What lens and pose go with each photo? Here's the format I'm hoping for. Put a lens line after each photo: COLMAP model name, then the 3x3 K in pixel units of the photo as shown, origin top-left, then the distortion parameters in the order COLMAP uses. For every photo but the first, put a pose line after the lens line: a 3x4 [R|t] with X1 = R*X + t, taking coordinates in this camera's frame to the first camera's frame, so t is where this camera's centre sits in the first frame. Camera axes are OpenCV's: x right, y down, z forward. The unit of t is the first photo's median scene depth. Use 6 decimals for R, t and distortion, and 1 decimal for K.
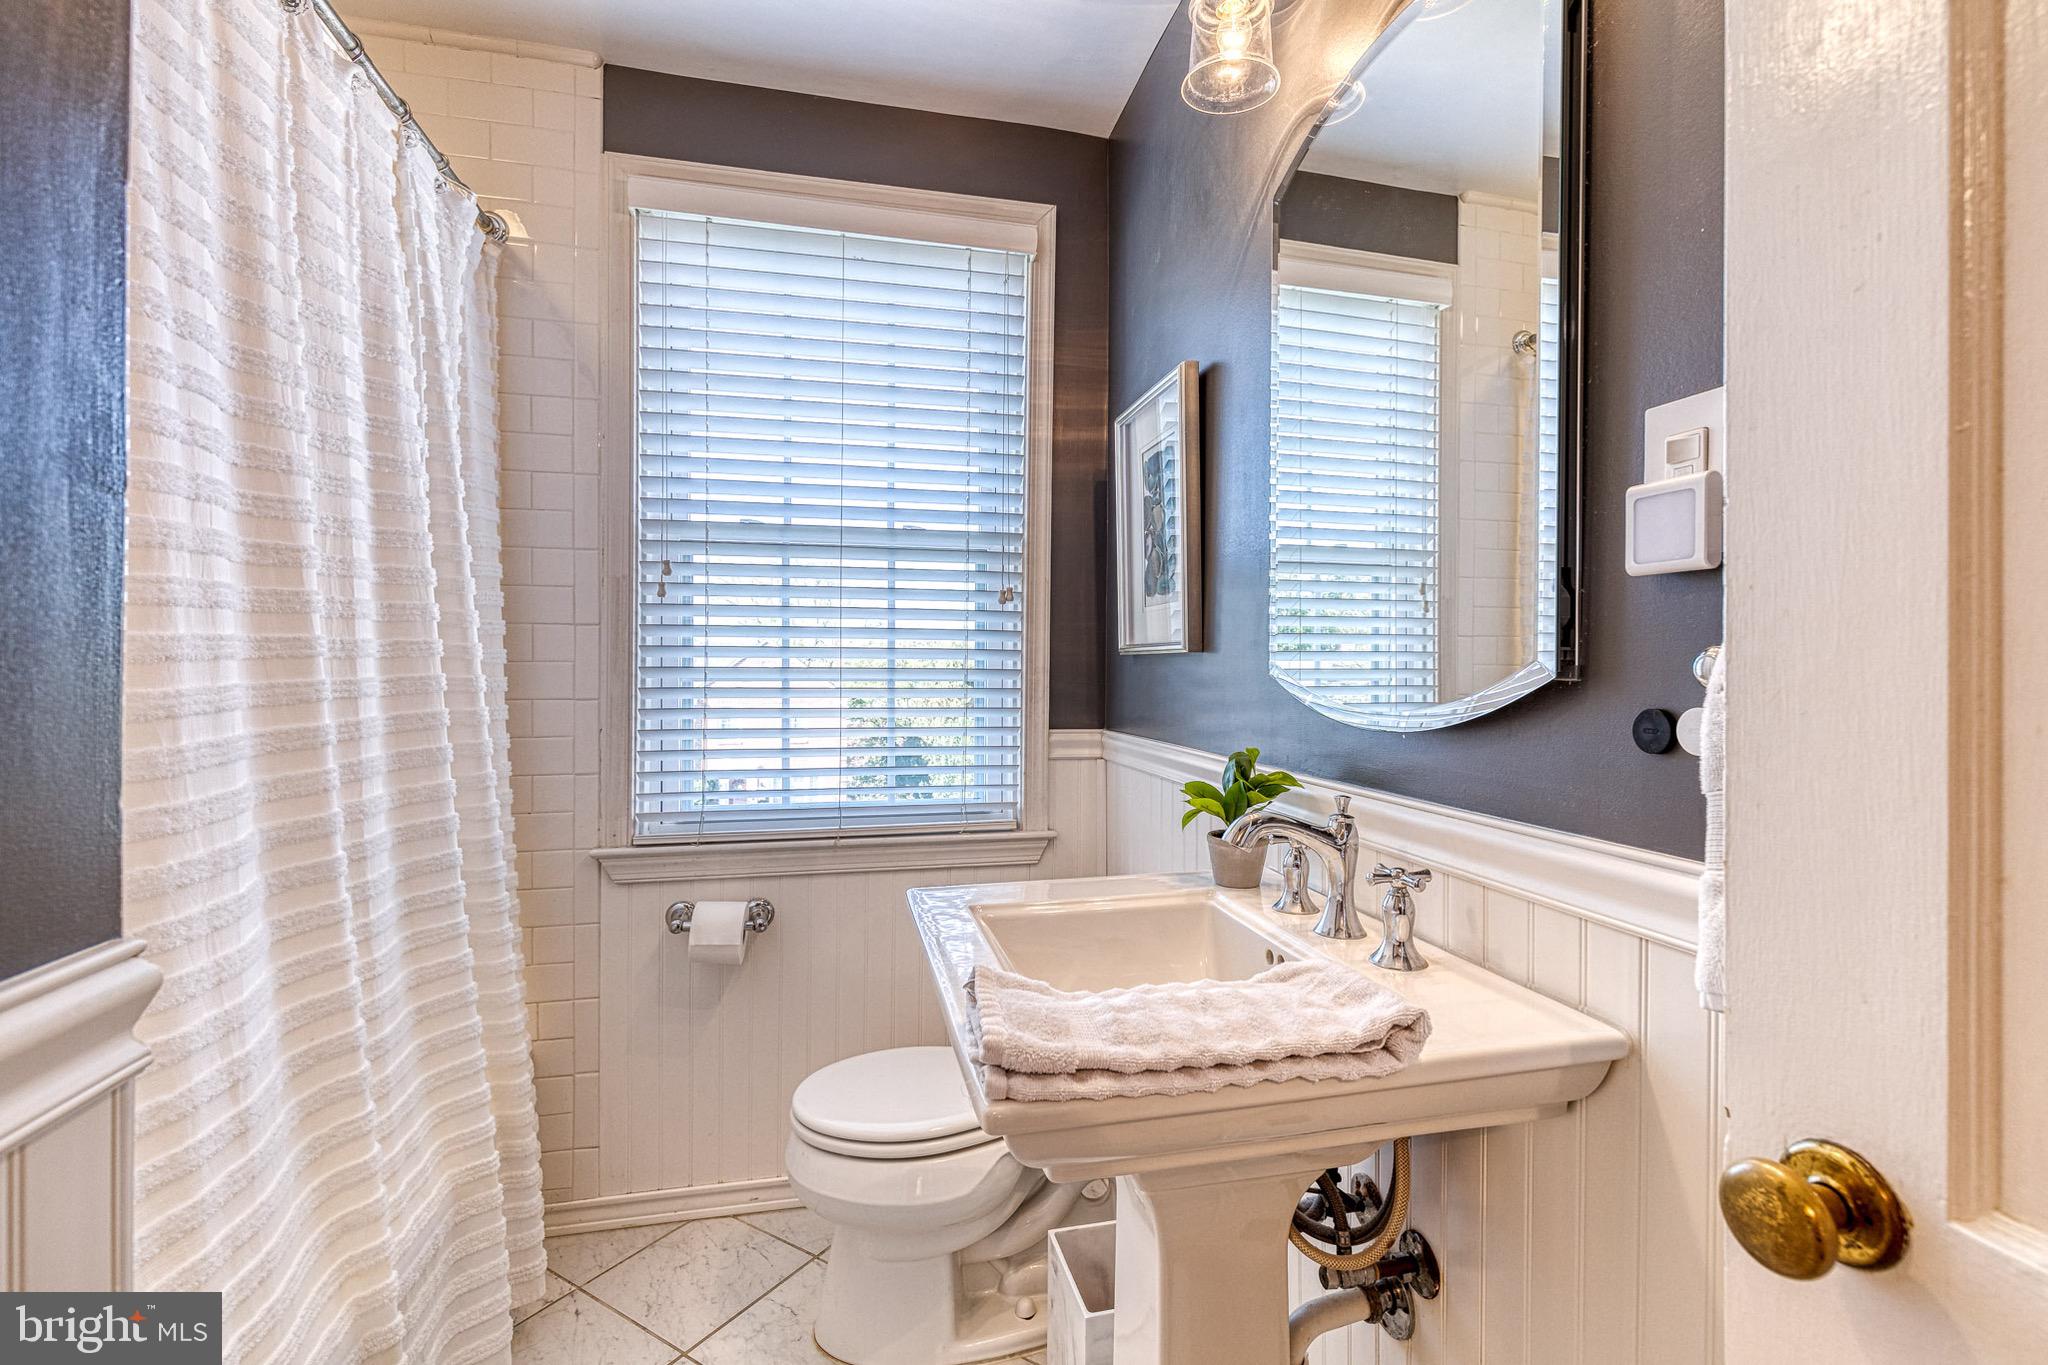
lens RADIAL K [[938.2, 0, 1031.7], [0, 938.2, 673.4], [0, 0, 1]] dist [0.000882, -0.000407]
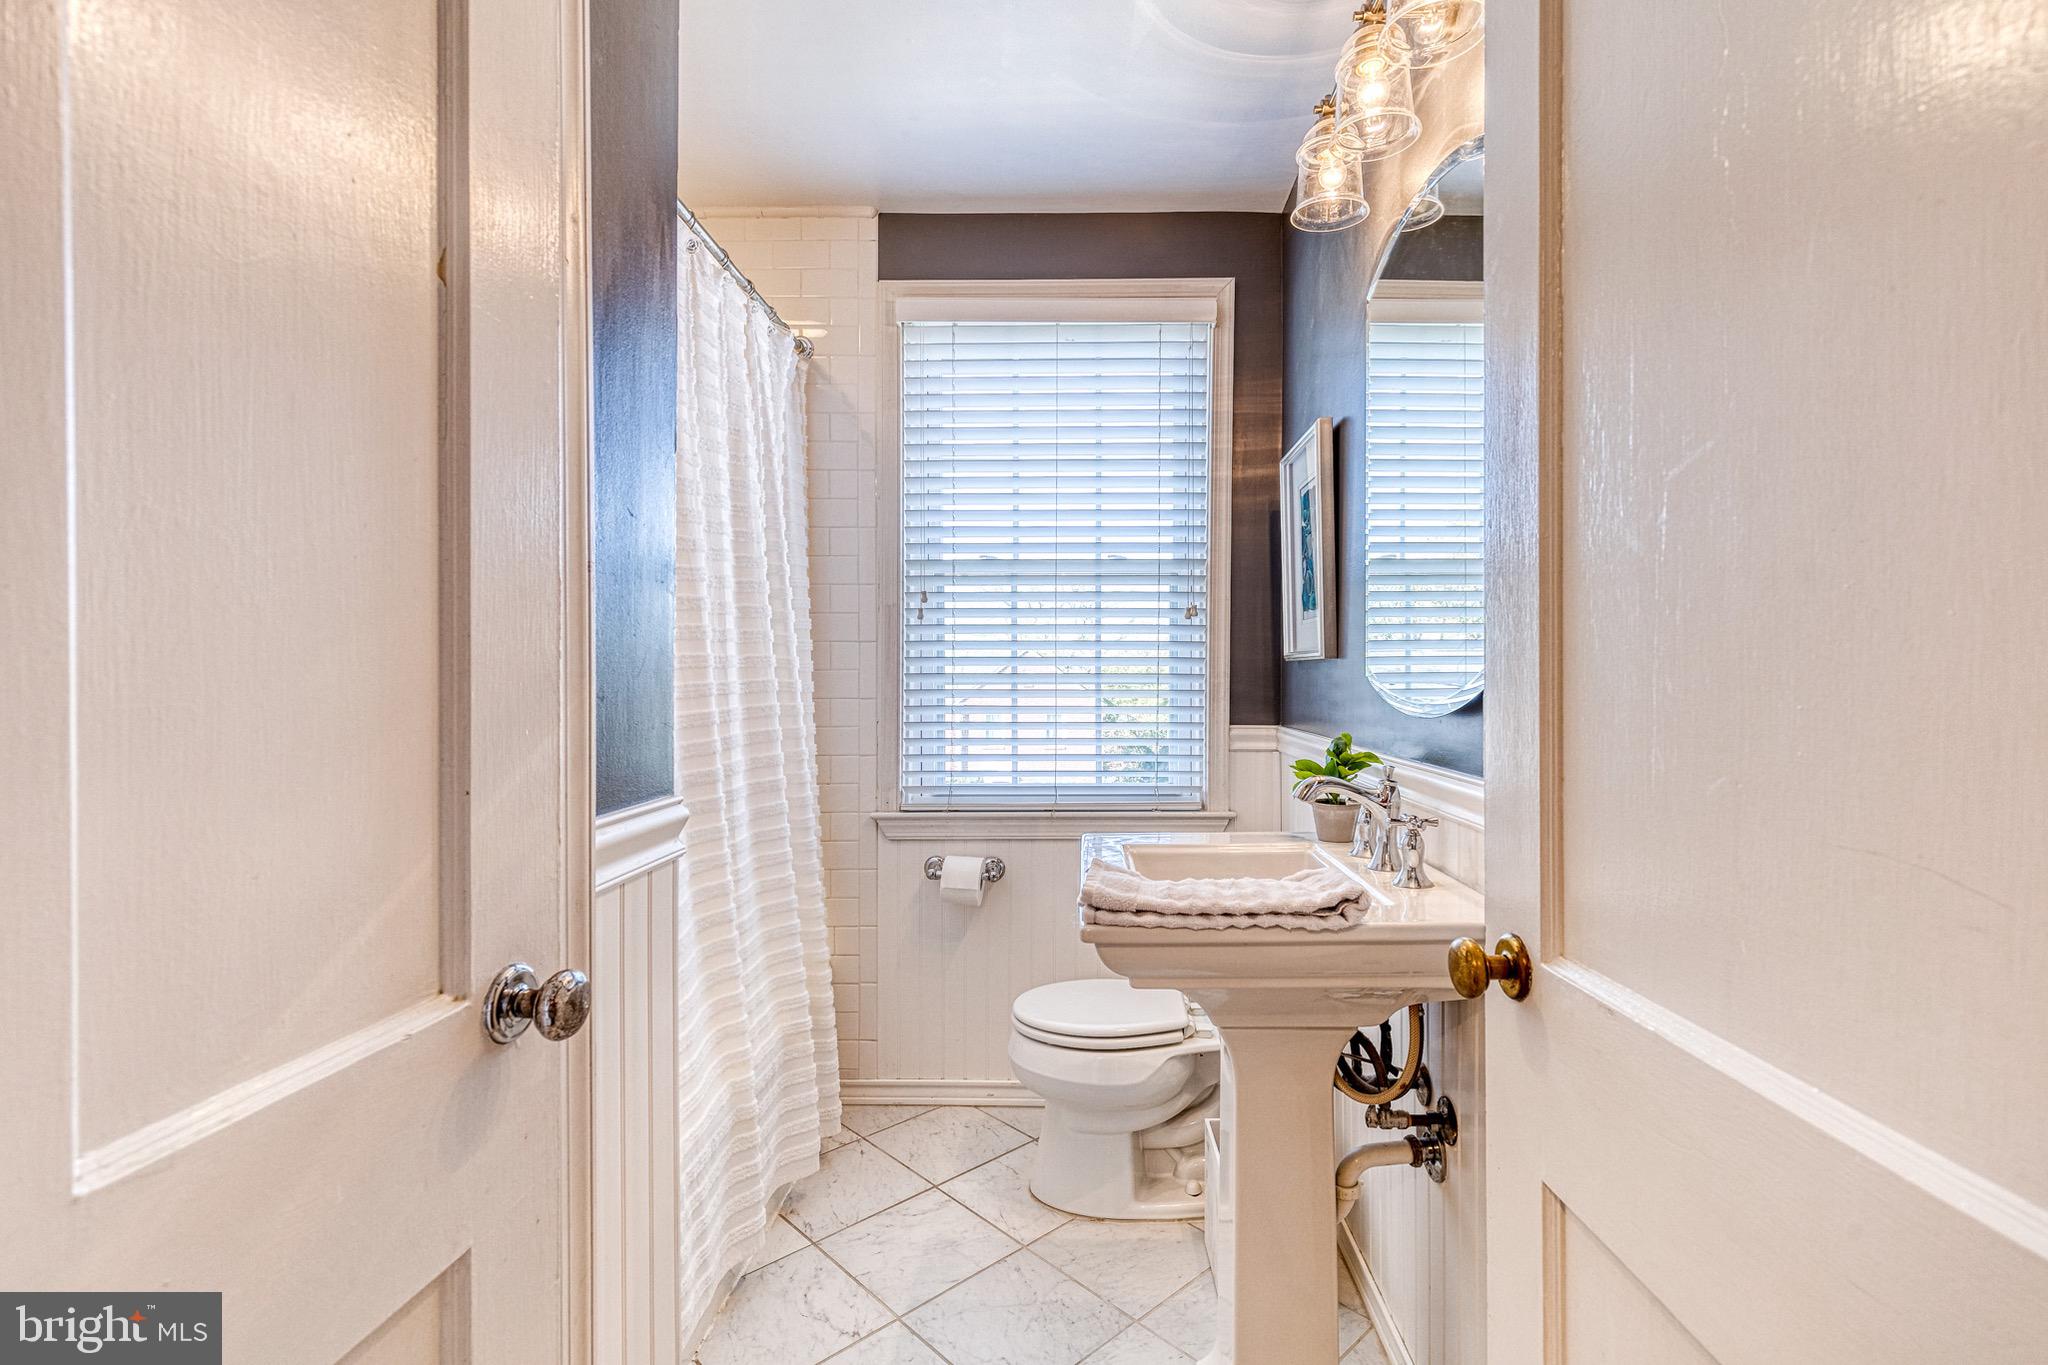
lens RADIAL K [[938.2, 0, 1031.7], [0, 938.2, 673.4], [0, 0, 1]] dist [0.000882, -0.000407]
pose [[0.963720, -0.005769, -0.266854, 0.101248], [0.003642, 0.999958, -0.008465, 0.004535], [0.266892, 0.007186, 0.963700, -0.212514]]
